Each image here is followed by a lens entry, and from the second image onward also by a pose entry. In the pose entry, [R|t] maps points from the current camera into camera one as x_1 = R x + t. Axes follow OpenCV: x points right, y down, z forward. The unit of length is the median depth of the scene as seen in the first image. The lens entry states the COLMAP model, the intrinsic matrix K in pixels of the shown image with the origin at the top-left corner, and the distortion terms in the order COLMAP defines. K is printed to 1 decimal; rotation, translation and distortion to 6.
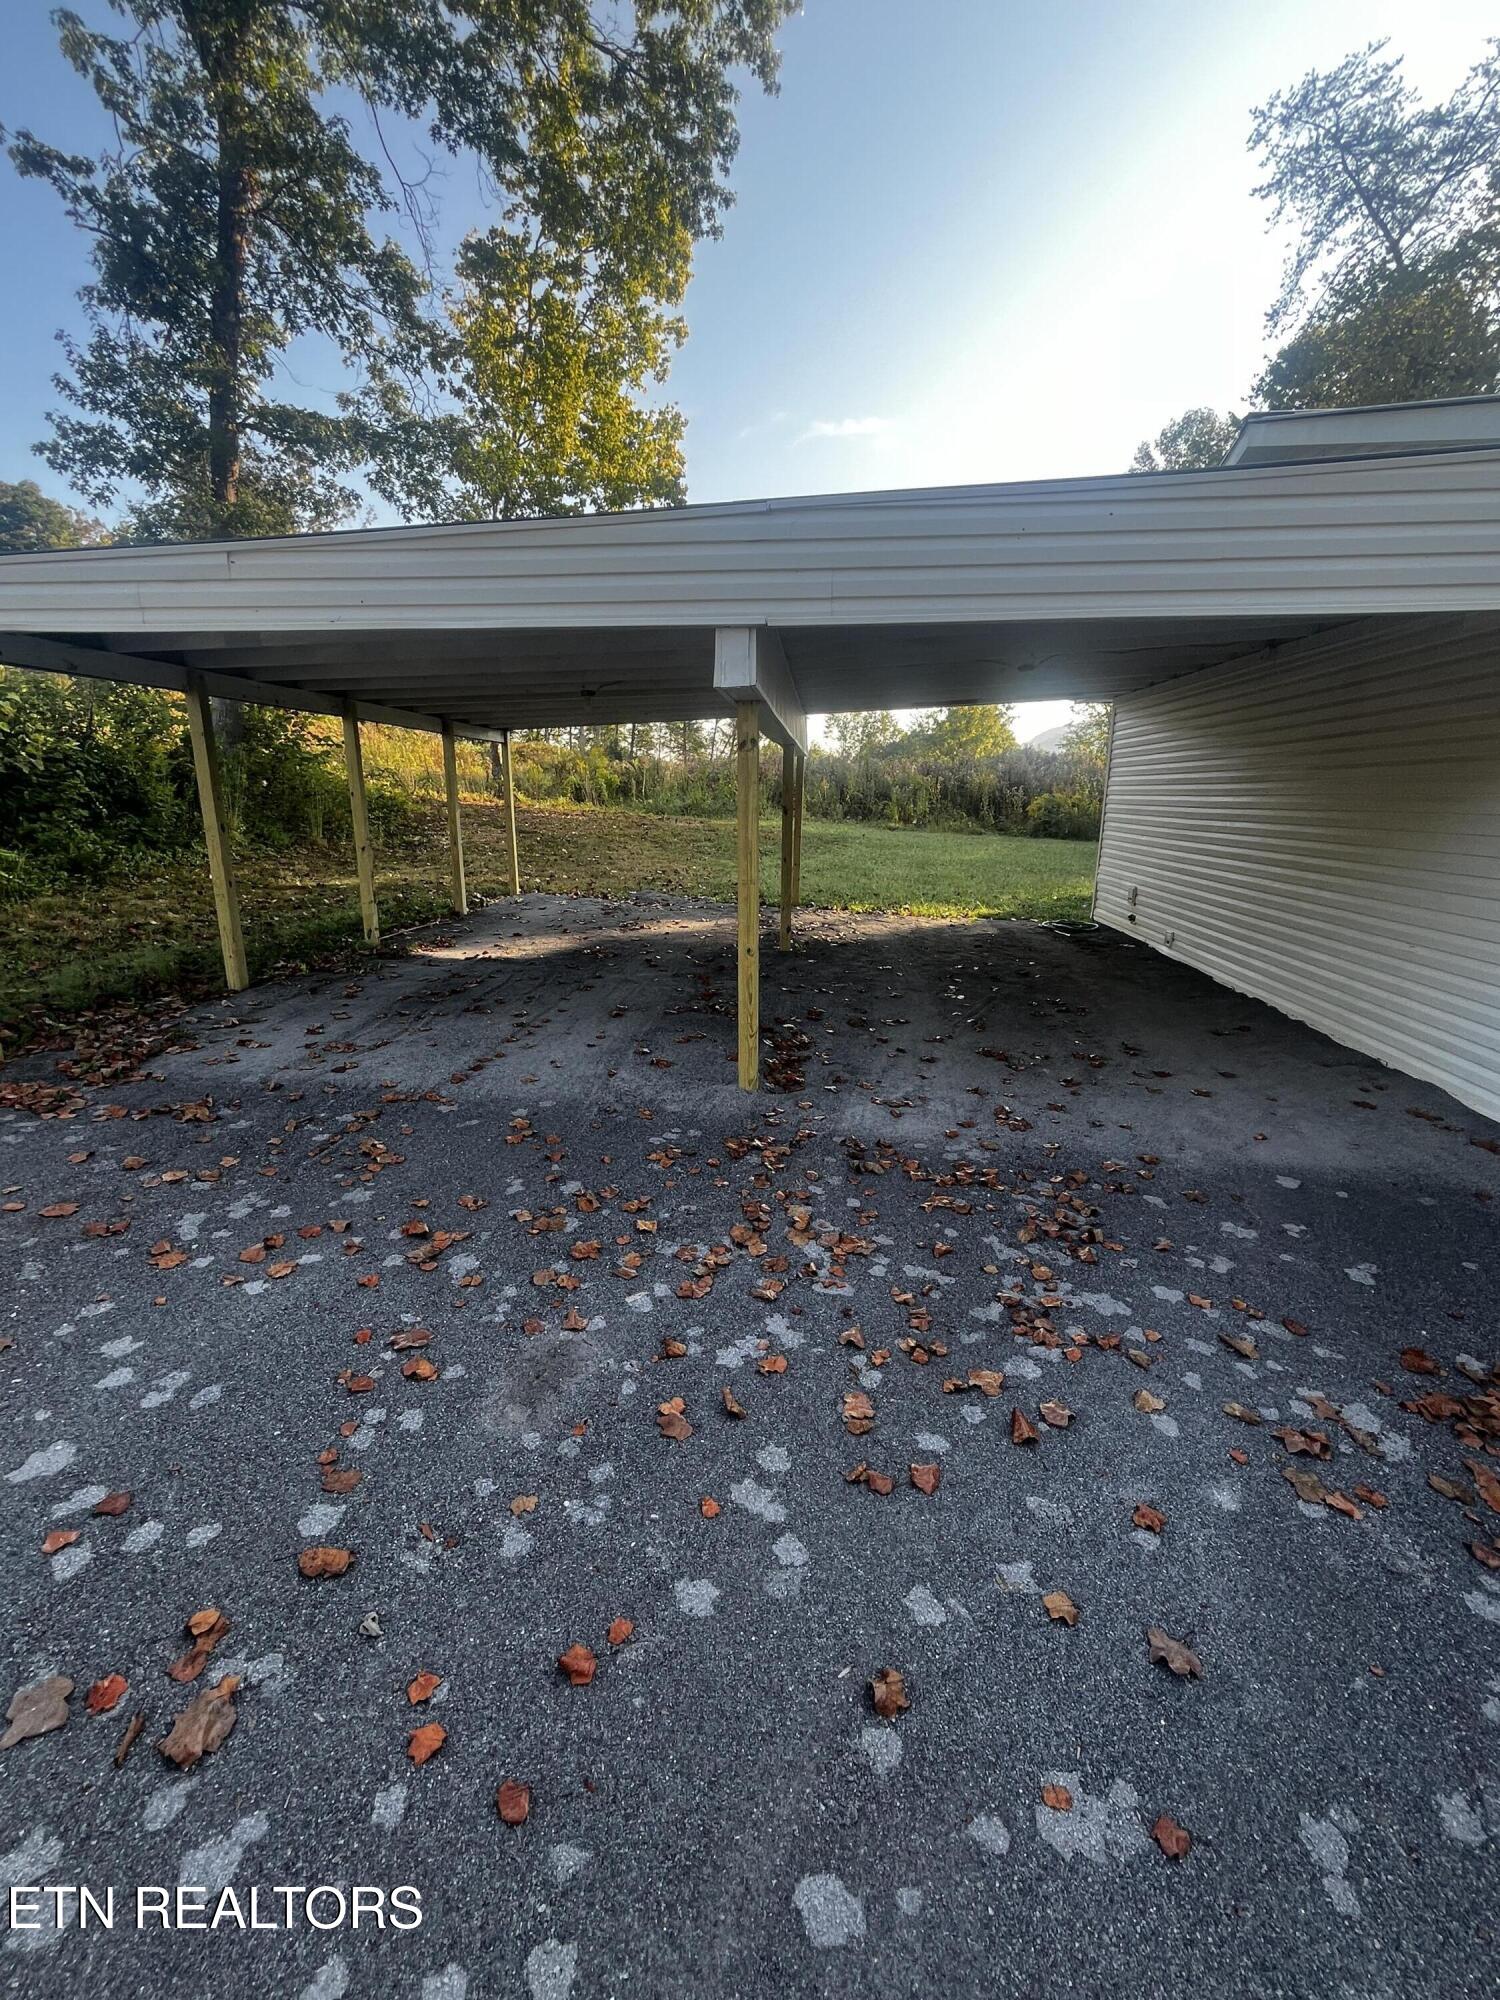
lens RADIAL K [[853.1, 0, 746.2], [0, 853.1, 1002.9], [0, 0, 1]] dist [-0.002688, 0.000098]
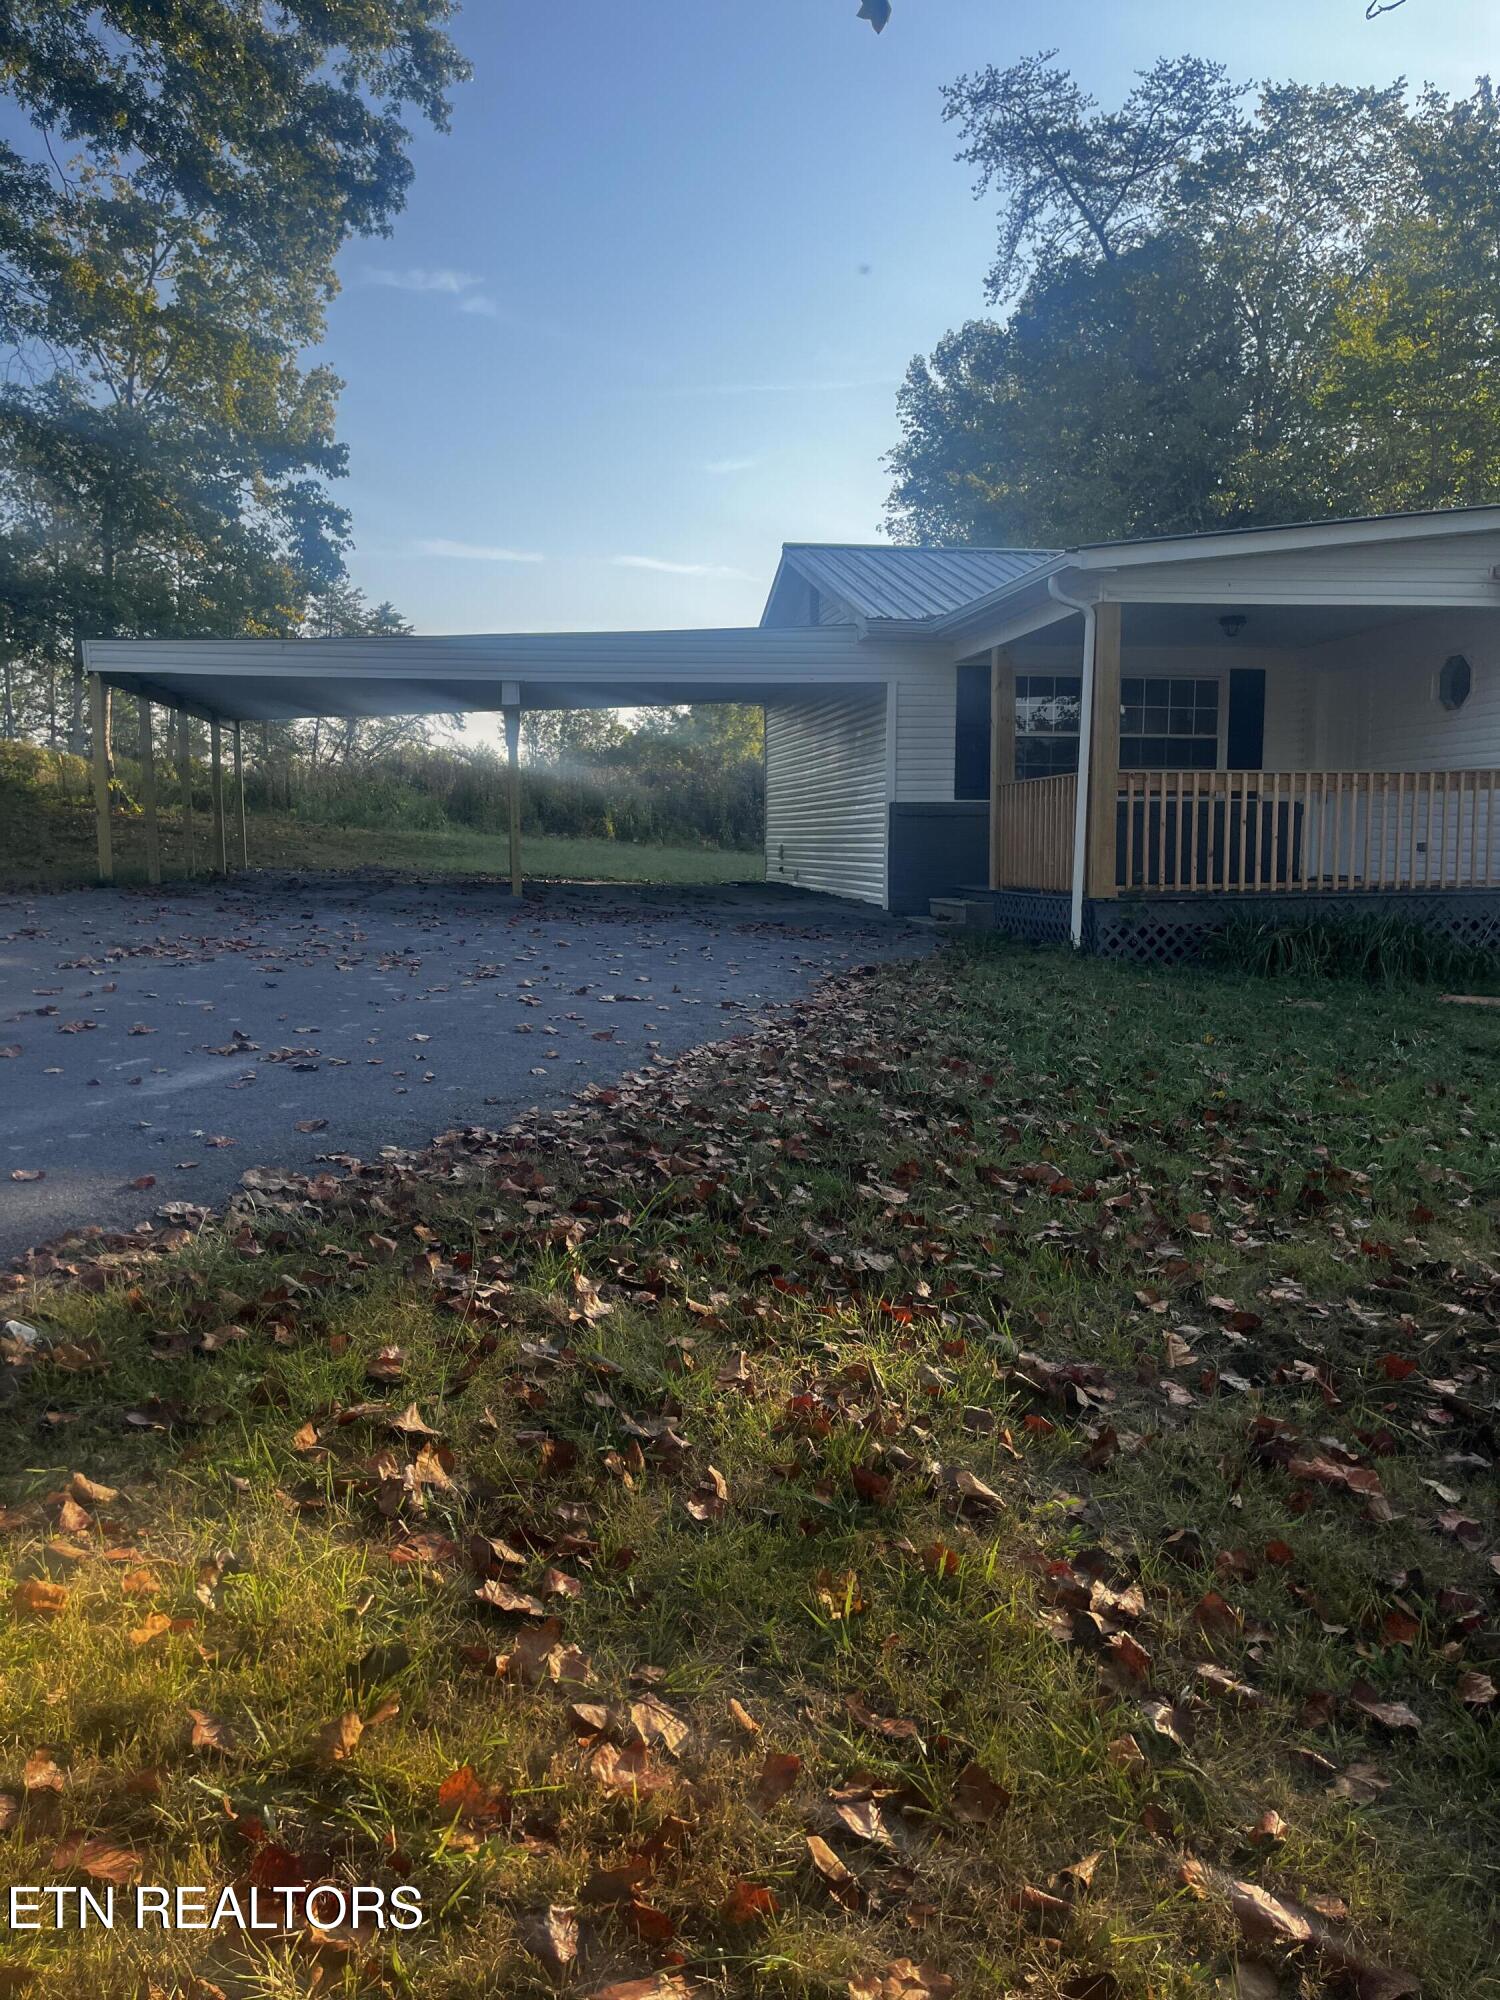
lens RADIAL K [[1514.9, 0, 755.3], [0, 1514.9, 1003.8], [0, 0, 1]] dist [0.069951, -0.102267]
pose [[0.967975, -0.035974, 0.248455, -0.063872], [0.067970, 0.990270, -0.121427, 0.150553], [-0.241669, 0.134426, 0.961002, -0.462214]]
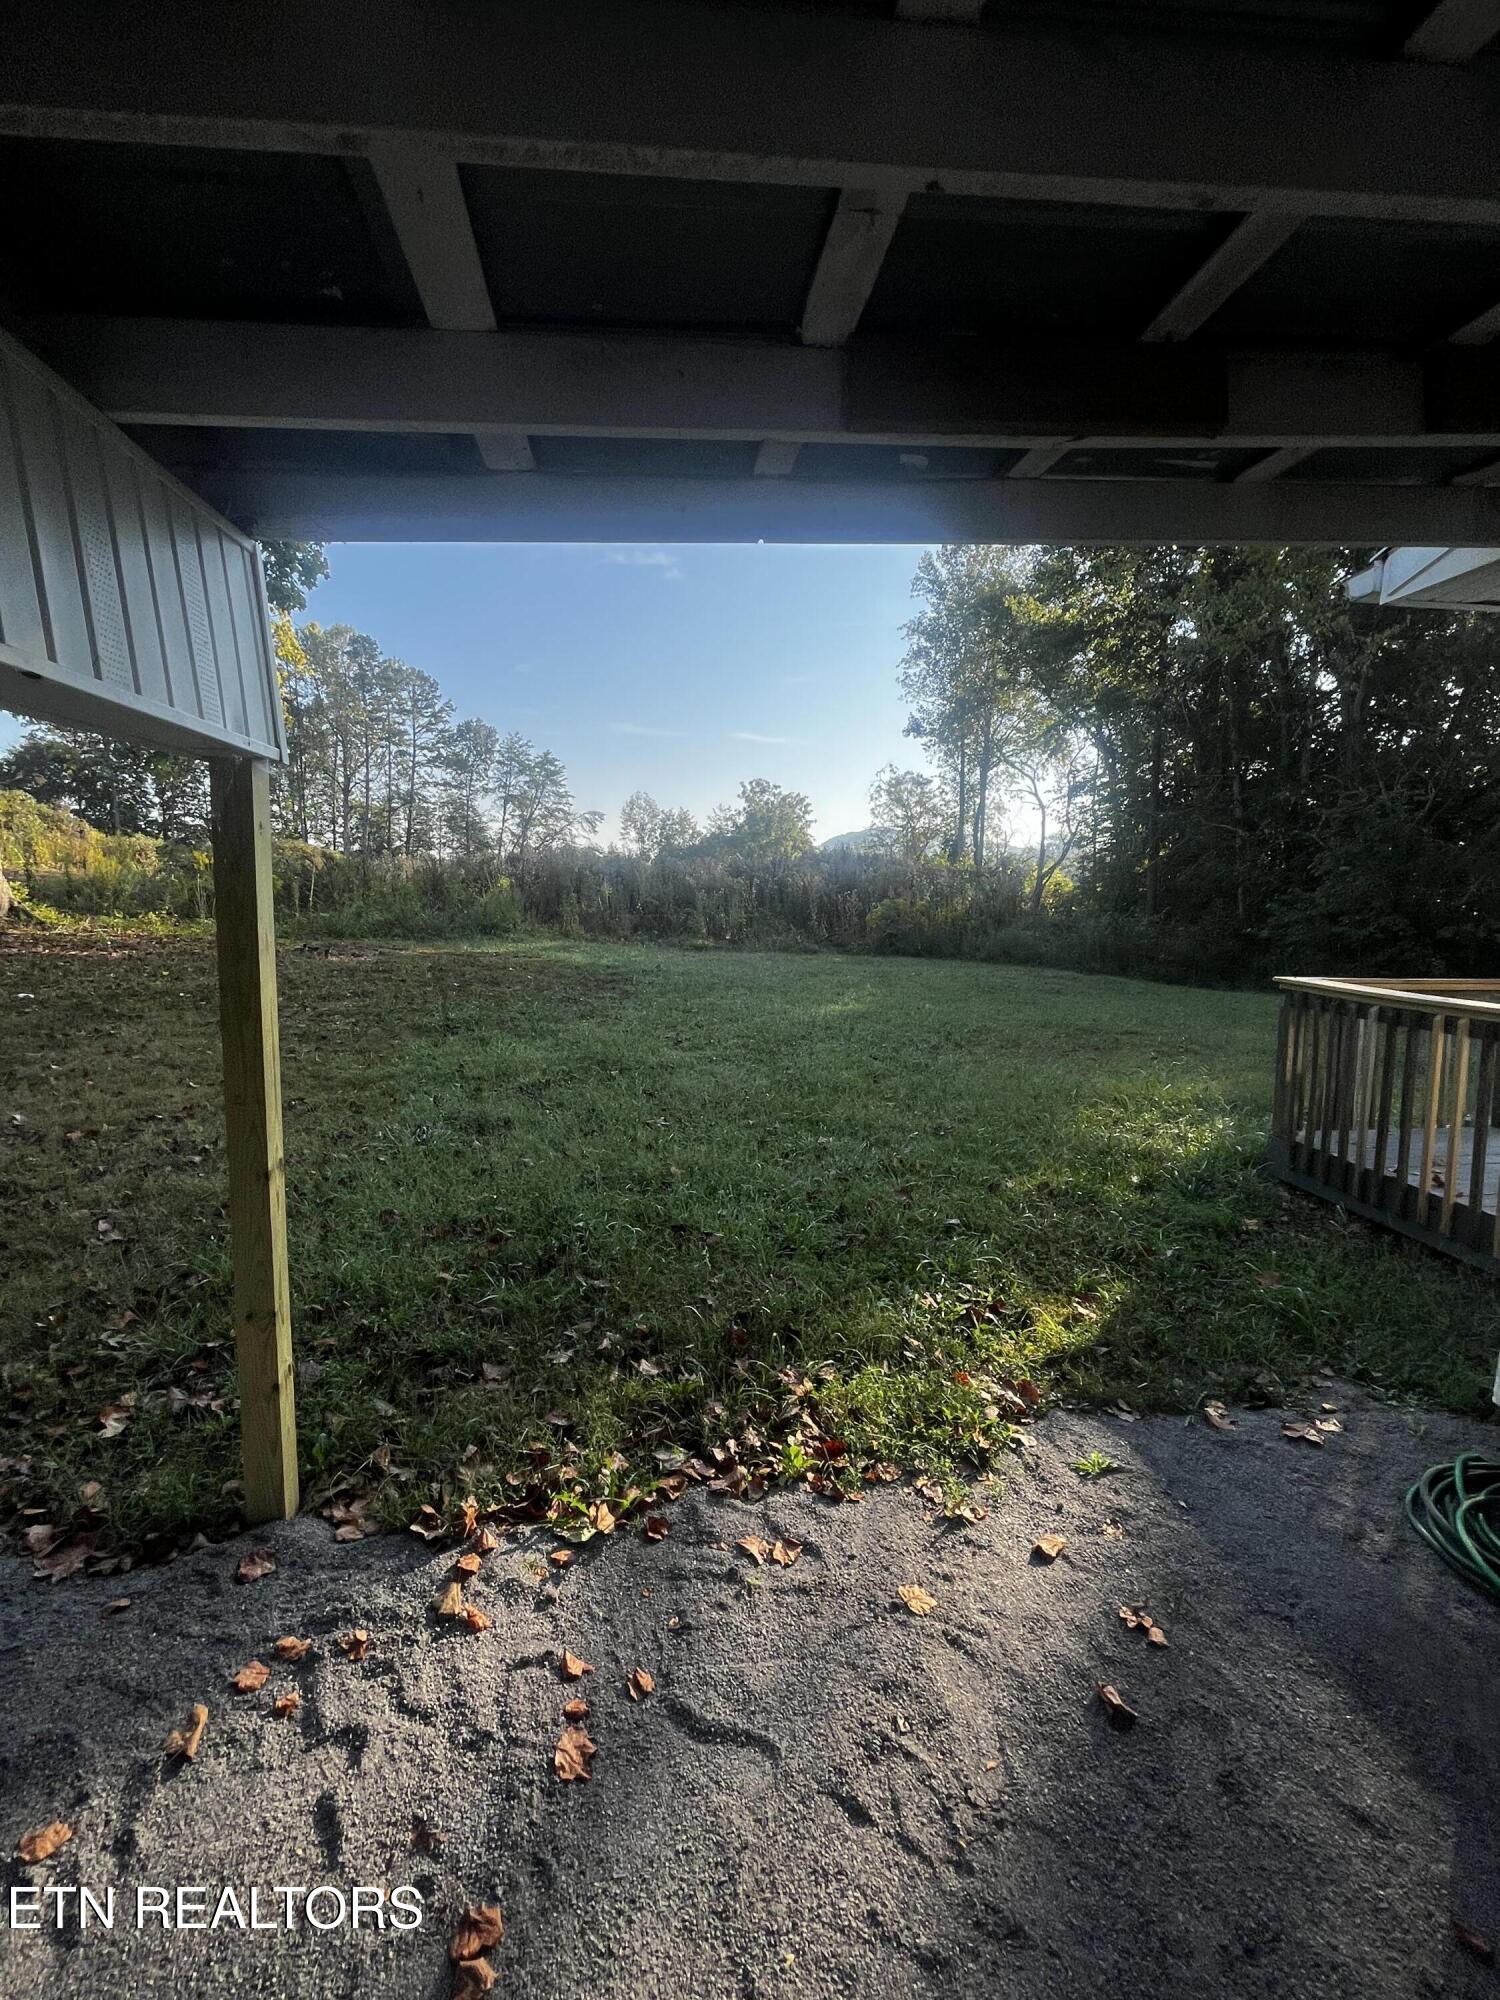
lens RADIAL K [[853.1, 0, 736.5], [0, 853.1, 1007.1], [0, 0, 1]] dist [-0.002688, 0.000098]
pose [[0.977100, -0.030585, 0.210569, 0.054411], [0.053653, 0.993053, -0.104727, -0.088828], [-0.205903, 0.113627, 0.971953, 0.337046]]
